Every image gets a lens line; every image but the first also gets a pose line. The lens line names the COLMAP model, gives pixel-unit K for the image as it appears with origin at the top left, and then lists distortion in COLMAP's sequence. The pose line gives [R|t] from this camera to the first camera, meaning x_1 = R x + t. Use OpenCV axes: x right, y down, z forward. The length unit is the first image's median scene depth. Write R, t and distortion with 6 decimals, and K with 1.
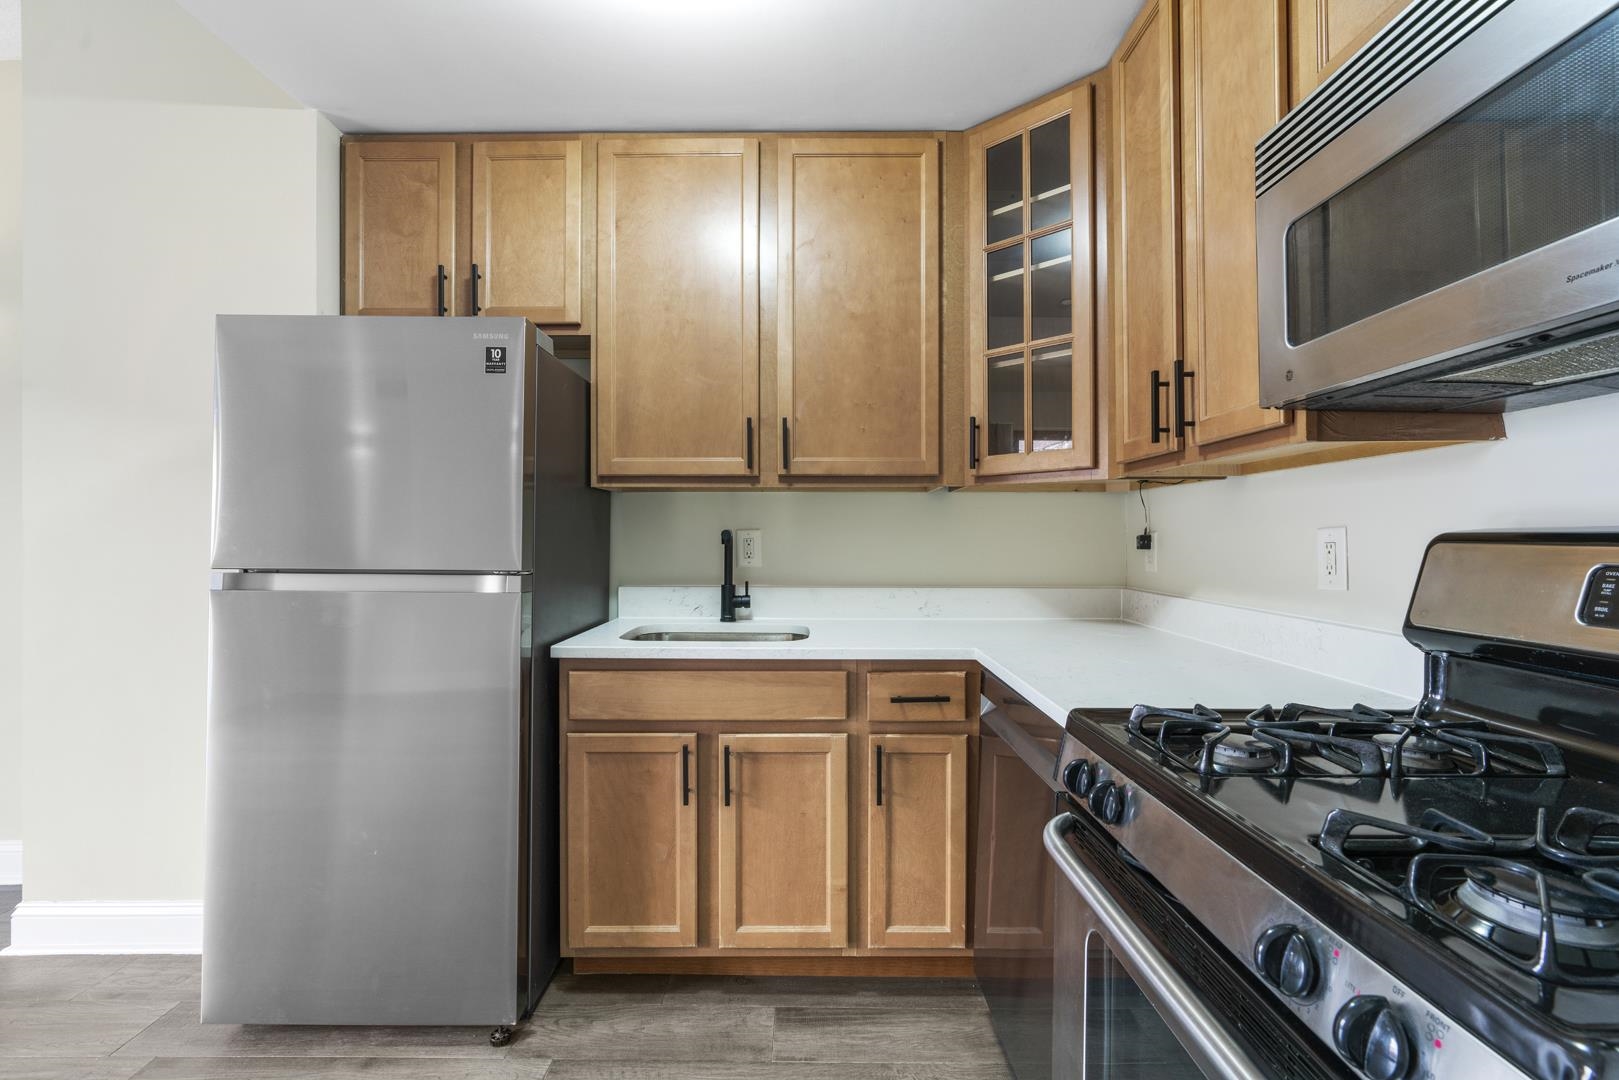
lens RADIAL K [[738.5, 0, 811.4], [0, 738.5, 536.1], [0, 0, 1]] dist [-0.001836, -0.000110]
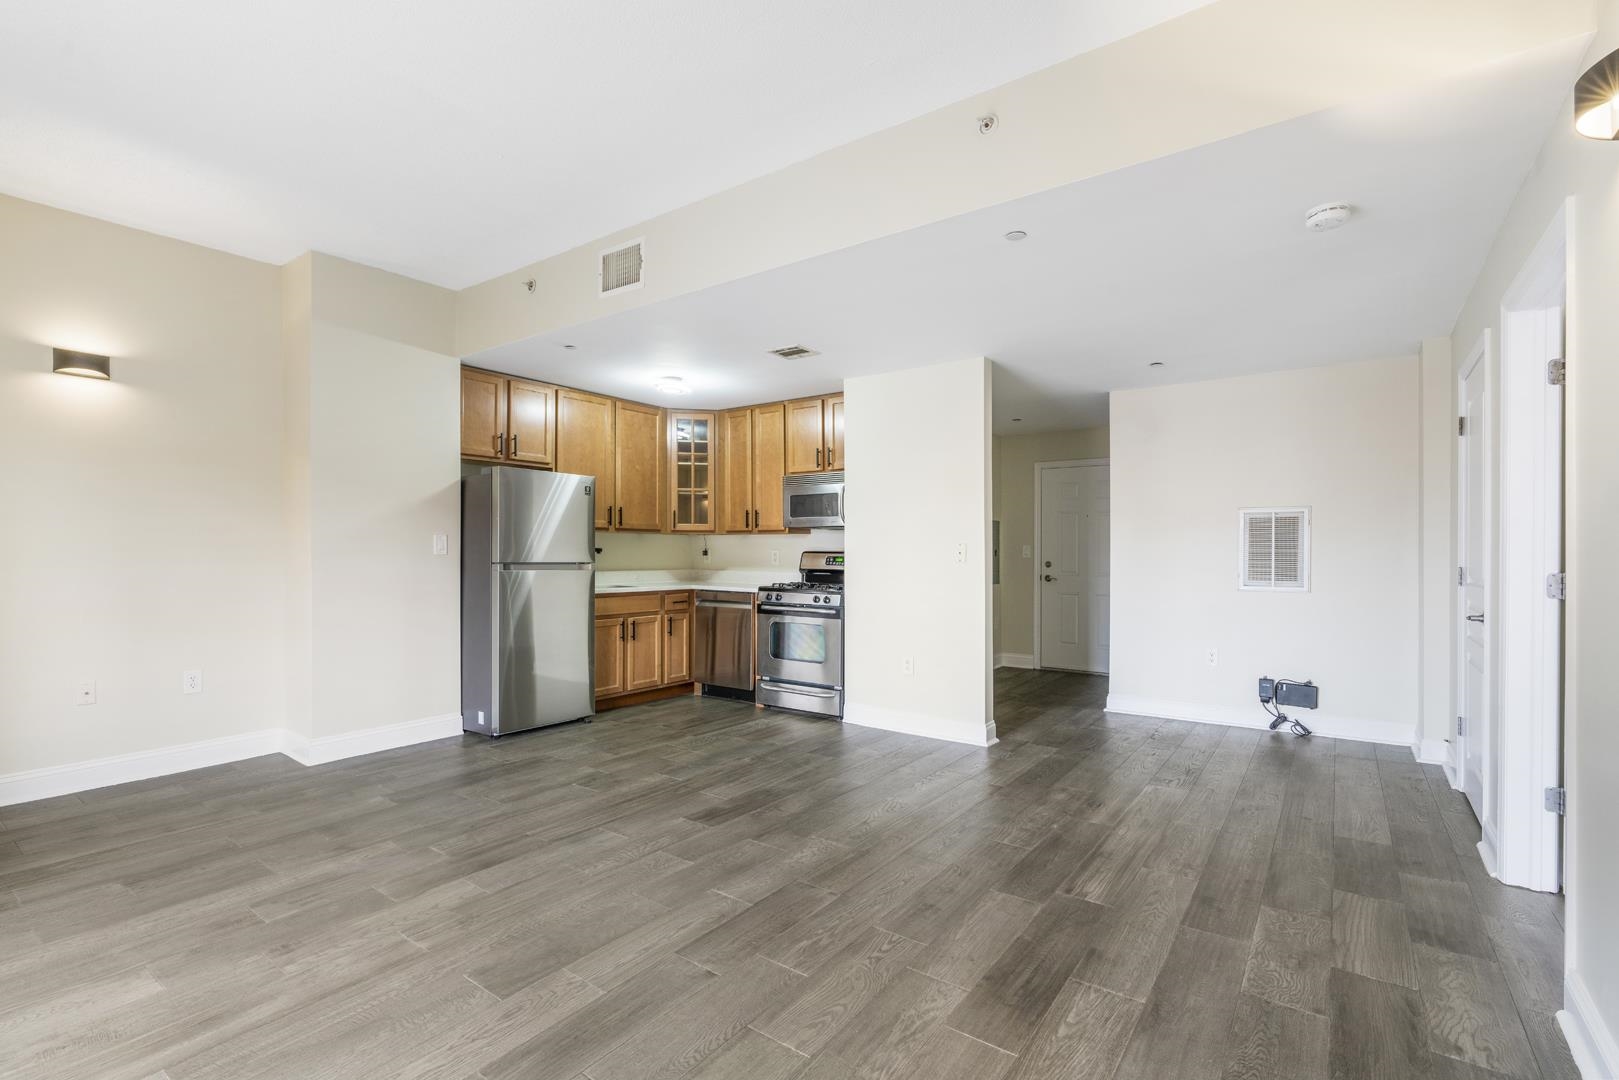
lens RADIAL K [[748.4, 0, 817.5], [0, 748.4, 561.3], [0, 0, 1]] dist [-0.000415, -0.000042]
pose [[0.574314, -0.008749, 0.818589, -2.140599], [-0.005887, 0.999873, 0.014817, -0.006668], [-0.818614, -0.013329, 0.574189, -1.337372]]
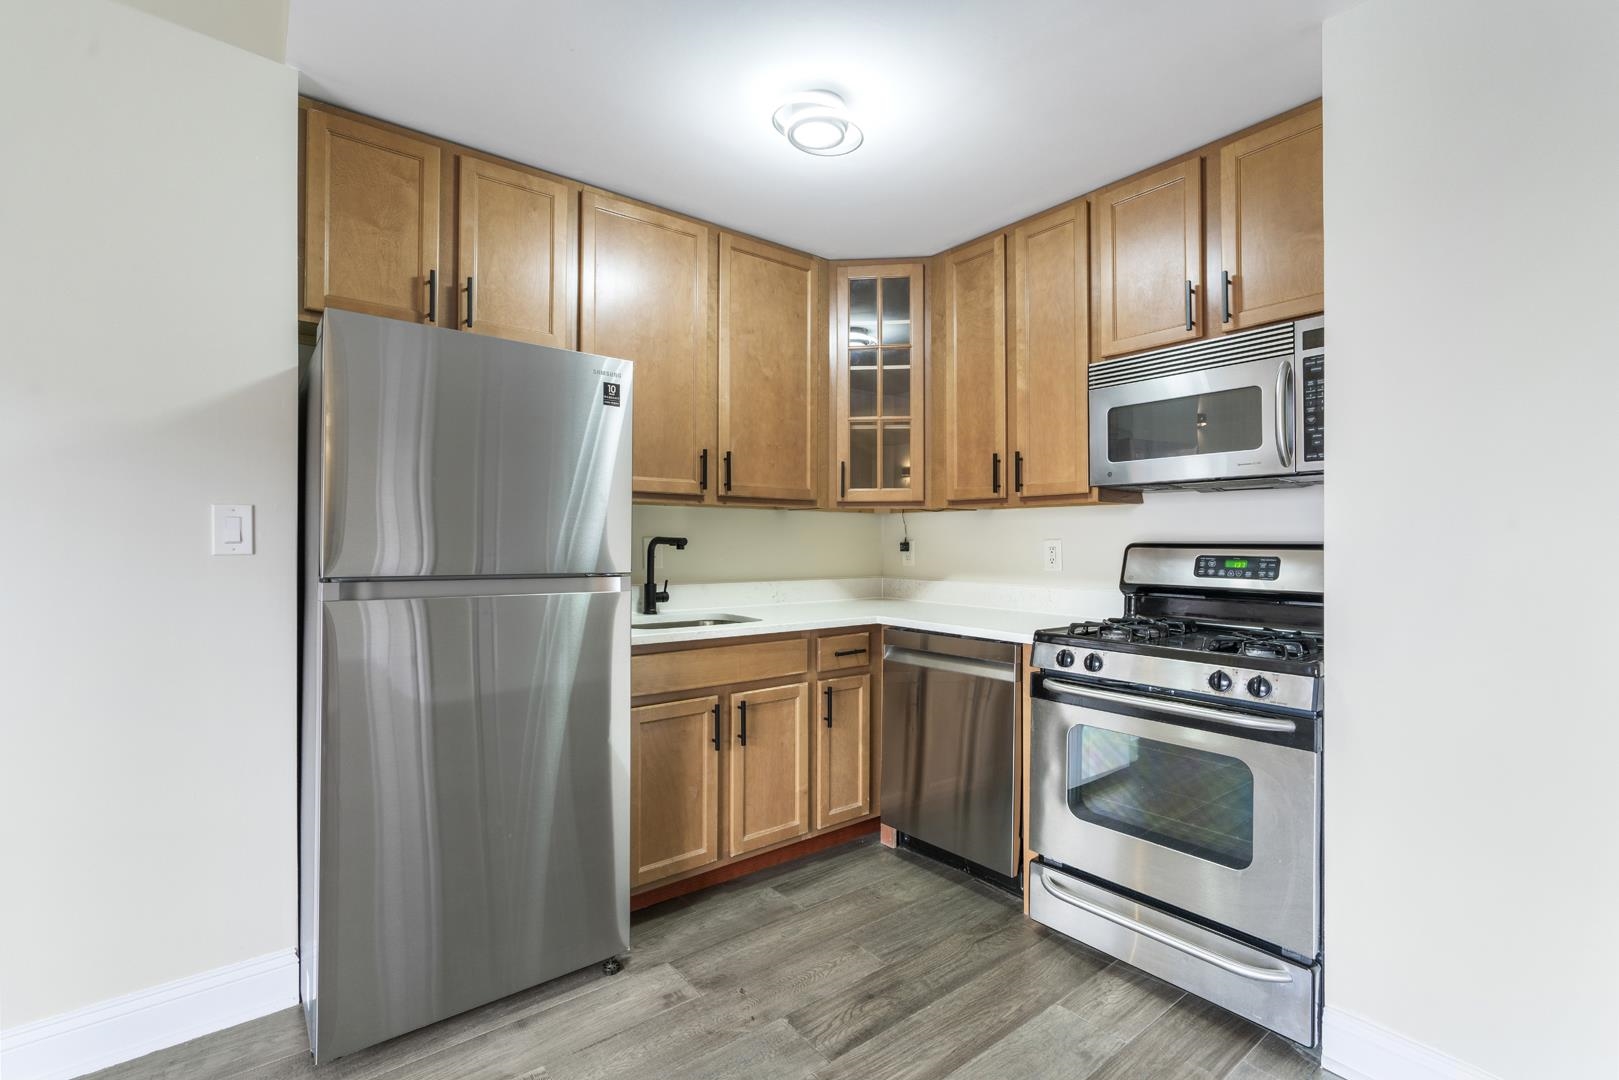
lens RADIAL K [[735.2, 0, 809.5], [0, 735.2, 540.0], [0, 0, 1]] dist [0.000034, -0.000094]
pose [[0.779070, 0.003037, 0.626930, -0.837427], [-0.003560, 0.999994, -0.000421, -0.005746], [-0.626927, -0.001904, 0.779076, -0.105548]]
